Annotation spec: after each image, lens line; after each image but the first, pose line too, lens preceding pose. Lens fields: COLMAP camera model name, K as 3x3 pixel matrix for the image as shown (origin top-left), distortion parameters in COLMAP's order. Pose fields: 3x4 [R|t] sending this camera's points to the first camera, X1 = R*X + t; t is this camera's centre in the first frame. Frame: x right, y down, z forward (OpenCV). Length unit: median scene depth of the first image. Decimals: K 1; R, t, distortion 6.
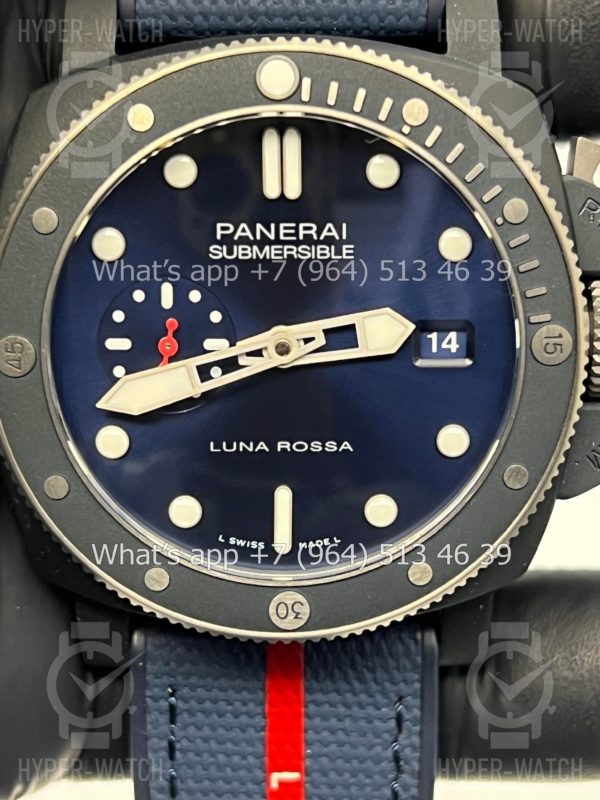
lens RADIAL K [[1789.3, 0, 297.7], [0, 1789.3, 395.9], [0, 0, 1]] dist [0.215502, 0.000000]
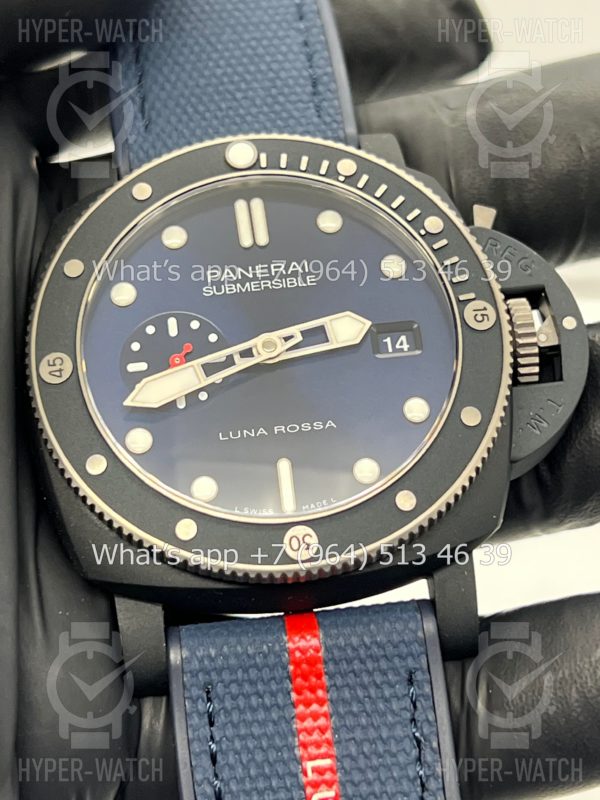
lens RADIAL K [[1789.3, 0, 301.4], [0, 1789.3, 400.5], [0, 0, 1]] dist [0.215502, 0.000000]
pose [[0.992068, -0.110078, 0.060695, -0.065379], [0.125625, 0.851264, -0.509477, 0.639780], [0.004415, 0.513061, 0.858341, -0.052286]]
